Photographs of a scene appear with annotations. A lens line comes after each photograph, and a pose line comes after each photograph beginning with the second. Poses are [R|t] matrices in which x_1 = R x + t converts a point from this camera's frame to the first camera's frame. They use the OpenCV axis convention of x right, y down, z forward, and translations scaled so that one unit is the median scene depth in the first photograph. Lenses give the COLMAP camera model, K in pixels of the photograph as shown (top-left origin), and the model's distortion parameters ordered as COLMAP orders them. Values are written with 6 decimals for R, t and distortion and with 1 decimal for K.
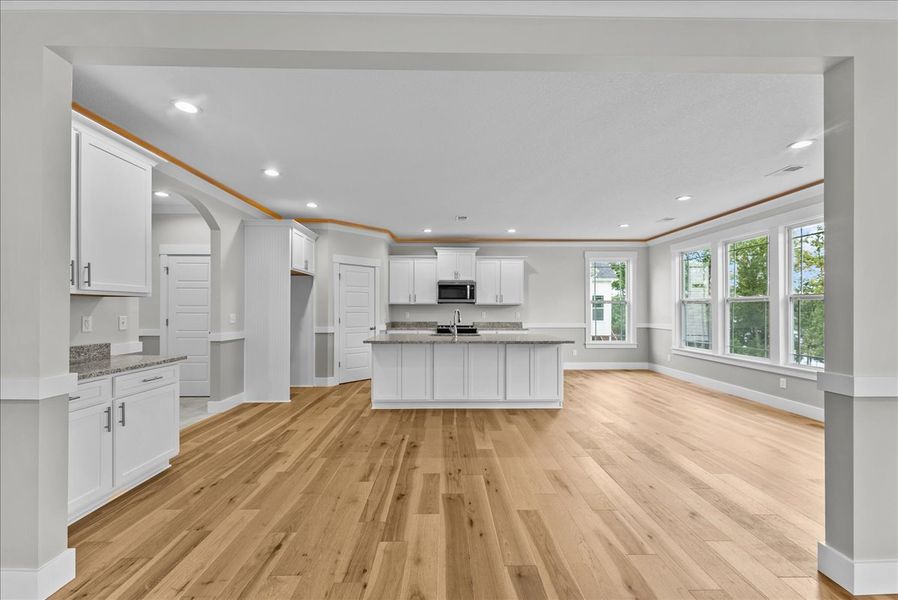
lens RADIAL K [[361.8, 0, 451.1], [0, 361.8, 301.9], [0, 0, 1]] dist [0.000145, -0.000054]
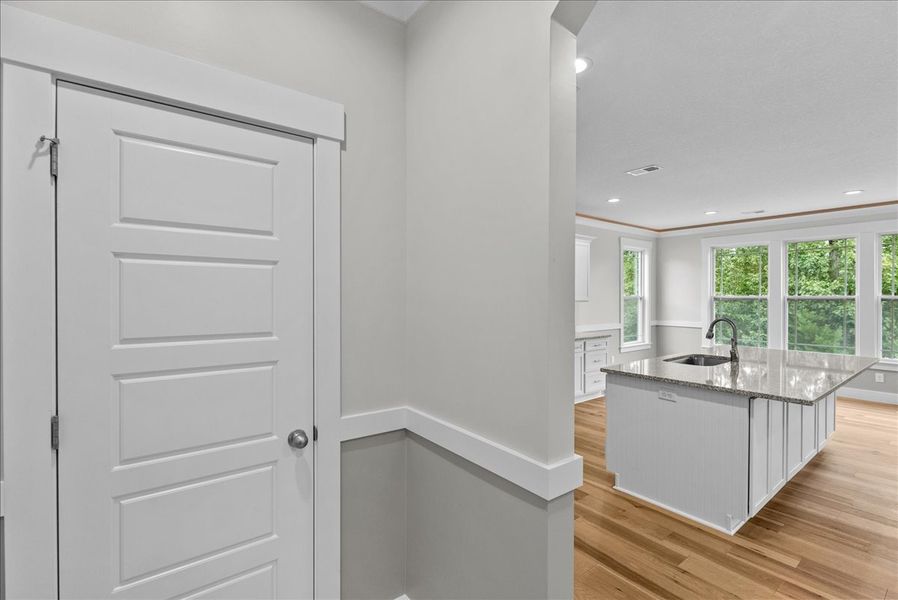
lens RADIAL K [[407.5, 0, 449.0], [0, 407.5, 300.0], [0, 0, 1]] dist [-0.002664, -0.000495]
pose [[0.803555, -0.005790, 0.595203, -0.534853], [-0.012199, 0.999582, 0.026194, -0.015739], [-0.595106, -0.028310, 0.803148, 0.507172]]
